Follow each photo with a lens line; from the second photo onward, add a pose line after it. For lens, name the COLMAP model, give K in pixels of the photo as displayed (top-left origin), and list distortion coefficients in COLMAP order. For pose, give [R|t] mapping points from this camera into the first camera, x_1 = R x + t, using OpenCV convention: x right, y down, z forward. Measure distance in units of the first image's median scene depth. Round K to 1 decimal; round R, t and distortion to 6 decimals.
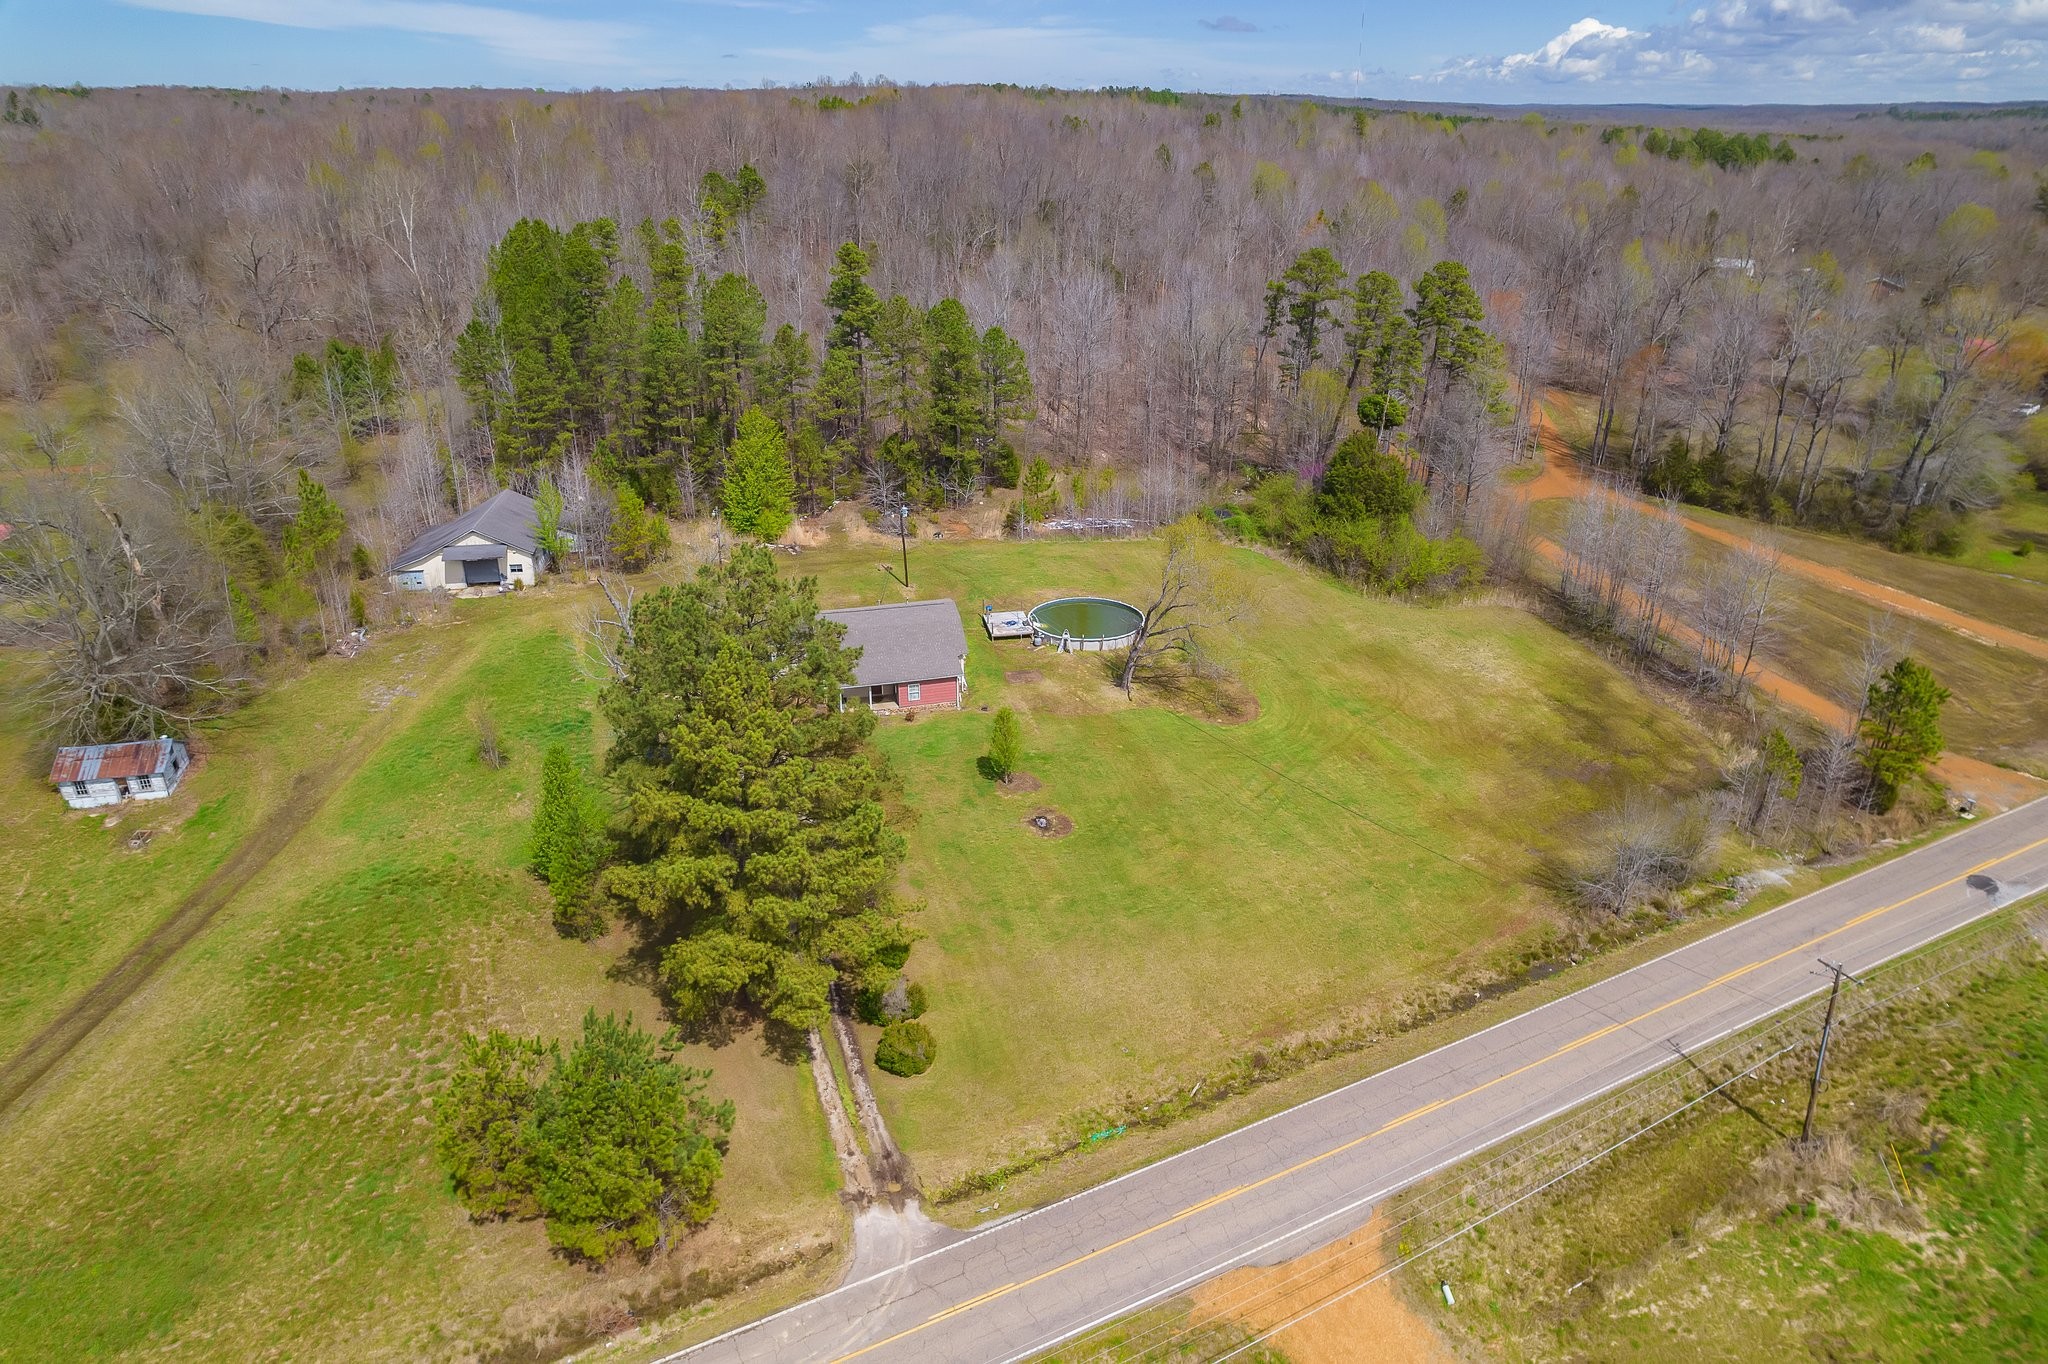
lens RADIAL K [[1312.9, 0, 1033.6], [0, 1312.9, 683.4], [0, 0, 1]] dist [-0.074353, 0.061856]
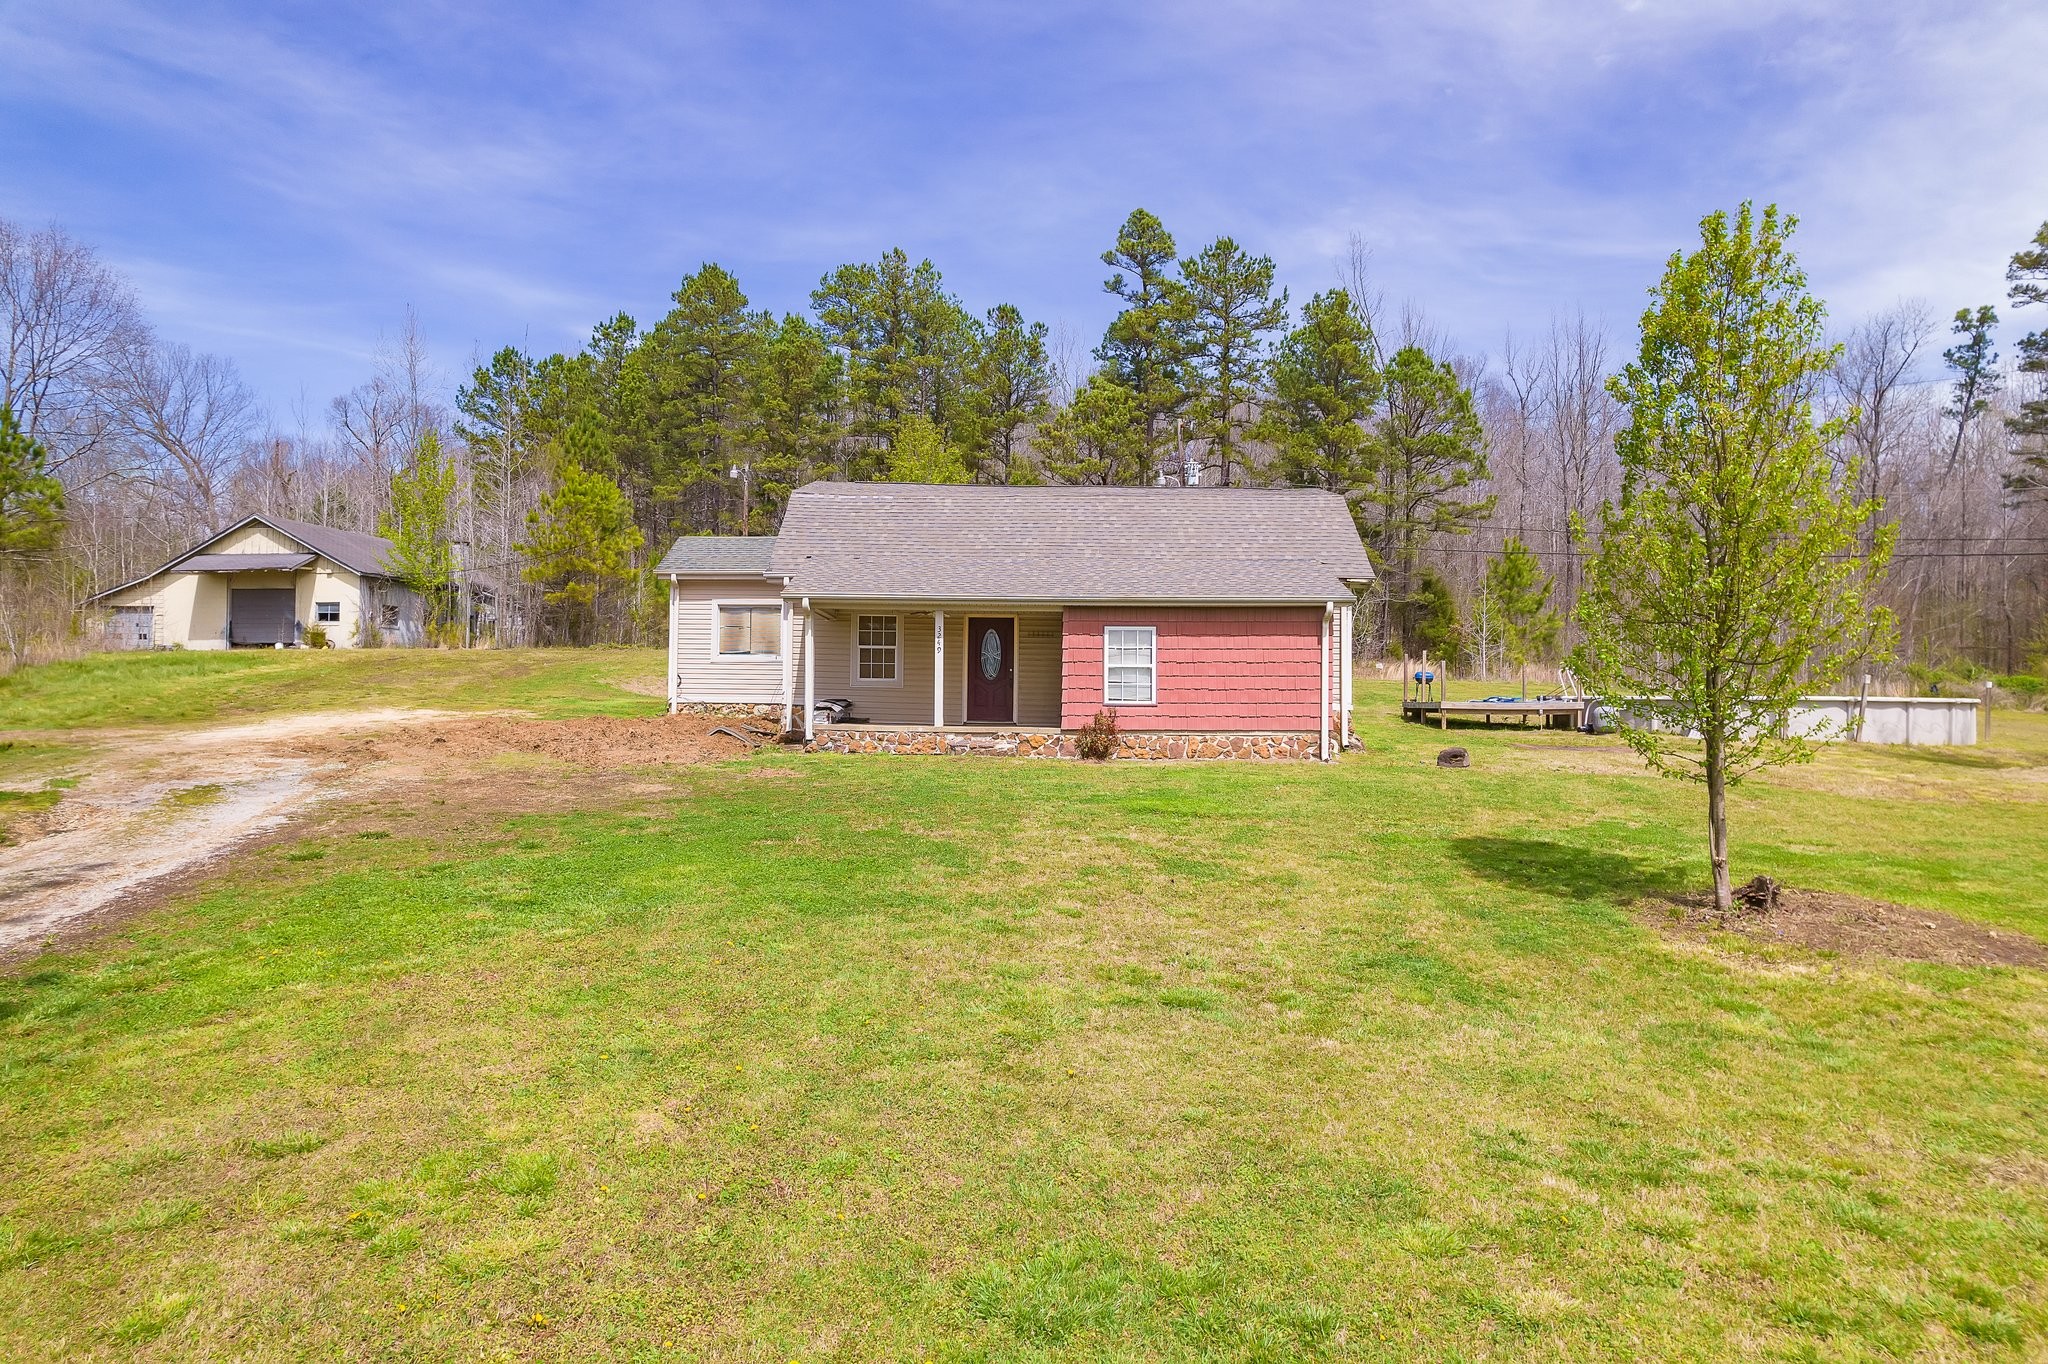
lens RADIAL K [[1308.6, 0, 1030.2], [0, 1308.6, 690.3], [0, 0, 1]] dist [-0.065792, 0.041678]
pose [[0.961258, 0.002489, -0.275640, -0.052395], [-0.117516, 0.908236, -0.401619, 0.119730], [0.249346, 0.418452, 0.873341, 0.922229]]
